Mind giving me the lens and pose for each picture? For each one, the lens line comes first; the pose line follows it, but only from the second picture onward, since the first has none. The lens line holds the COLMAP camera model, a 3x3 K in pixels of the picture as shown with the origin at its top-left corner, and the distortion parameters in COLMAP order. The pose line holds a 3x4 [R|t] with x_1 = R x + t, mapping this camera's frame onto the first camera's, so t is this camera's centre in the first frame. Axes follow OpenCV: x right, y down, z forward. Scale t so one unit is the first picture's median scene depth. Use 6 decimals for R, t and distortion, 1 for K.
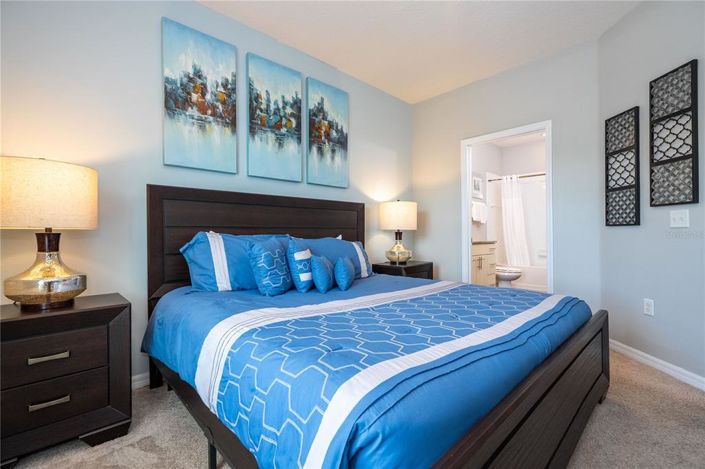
lens RADIAL K [[317.5, 0, 353.7], [0, 317.5, 234.3], [0, 0, 1]] dist [-0.013130, 0.000471]
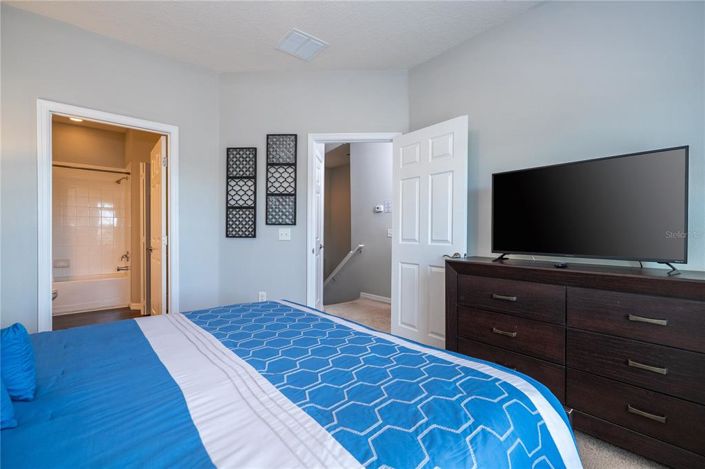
lens RADIAL K [[317.5, 0, 354.8], [0, 317.5, 239.1], [0, 0, 1]] dist [-0.013130, 0.000471]
pose [[0.054789, -0.010903, 0.998438, -0.403082], [-0.009356, 0.999891, 0.011432, -0.041918], [-0.998454, -0.009968, 0.054681, 0.502167]]
